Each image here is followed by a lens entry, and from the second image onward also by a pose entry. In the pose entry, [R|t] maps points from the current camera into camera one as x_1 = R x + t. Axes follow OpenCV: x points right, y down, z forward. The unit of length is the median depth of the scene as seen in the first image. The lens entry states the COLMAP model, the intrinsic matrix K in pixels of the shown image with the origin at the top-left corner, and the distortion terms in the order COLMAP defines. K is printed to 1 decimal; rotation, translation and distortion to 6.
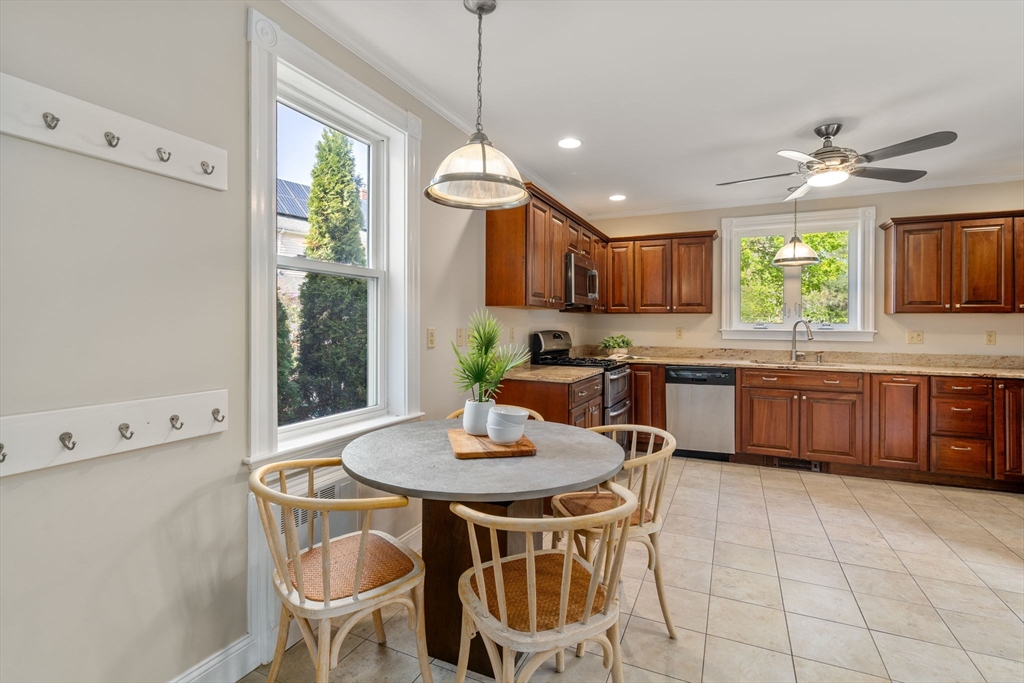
lens RADIAL K [[474.3, 0, 521.1], [0, 474.3, 323.5], [0, 0, 1]] dist [-0.003499, 0.000077]
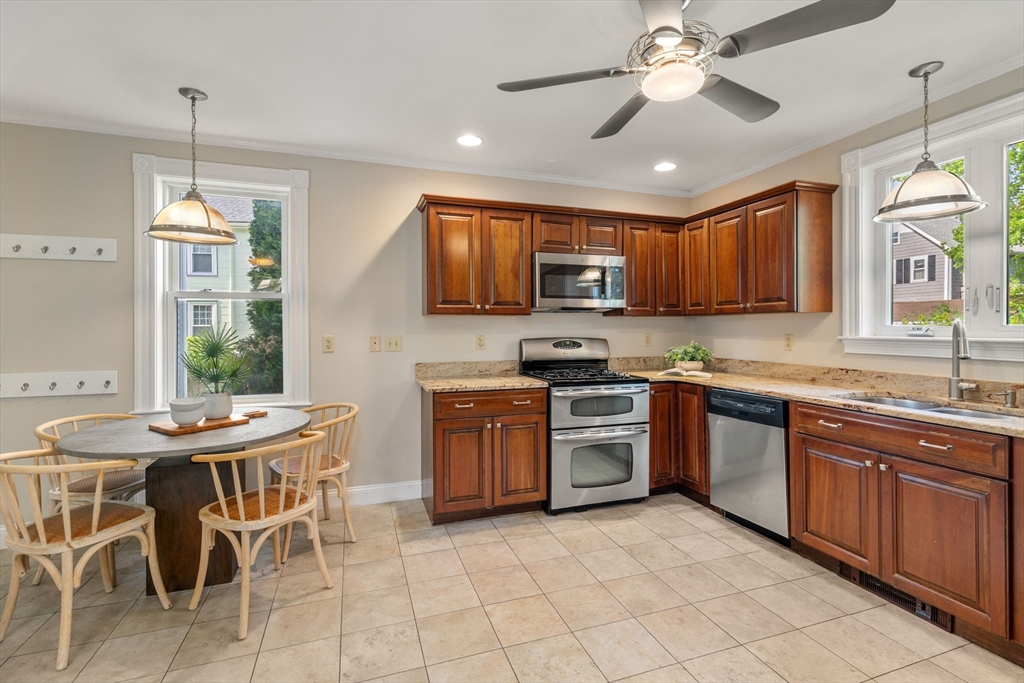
lens RADIAL K [[474.4, 0, 524.1], [0, 474.4, 328.7], [0, 0, 1]] dist [-0.001460, 0.000164]
pose [[0.693640, -0.008167, -0.720276, 0.672733], [0.009718, 0.999951, -0.001980, -0.001387], [0.720256, -0.005626, 0.693685, 0.329261]]
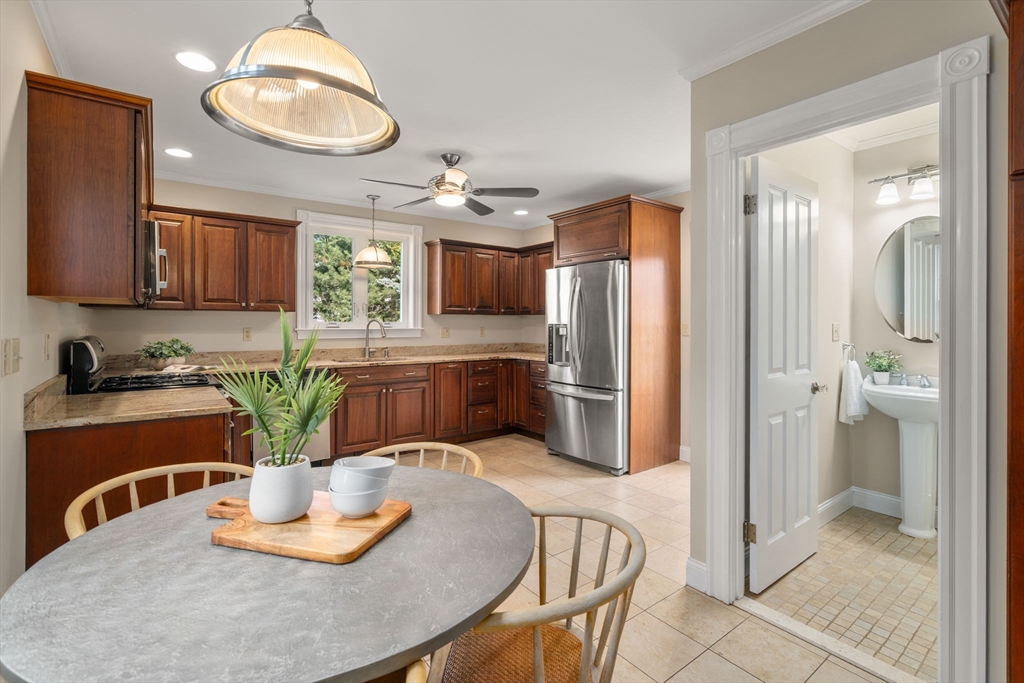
lens RADIAL K [[474.3, 0, 521.1], [0, 474.3, 323.5], [0, 0, 1]] dist [-0.003499, 0.000077]
pose [[0.475676, -0.008050, 0.879584, -0.214704], [0.000043, 0.999958, 0.009128, -0.008005], [-0.879621, -0.004304, 0.475656, 0.202829]]
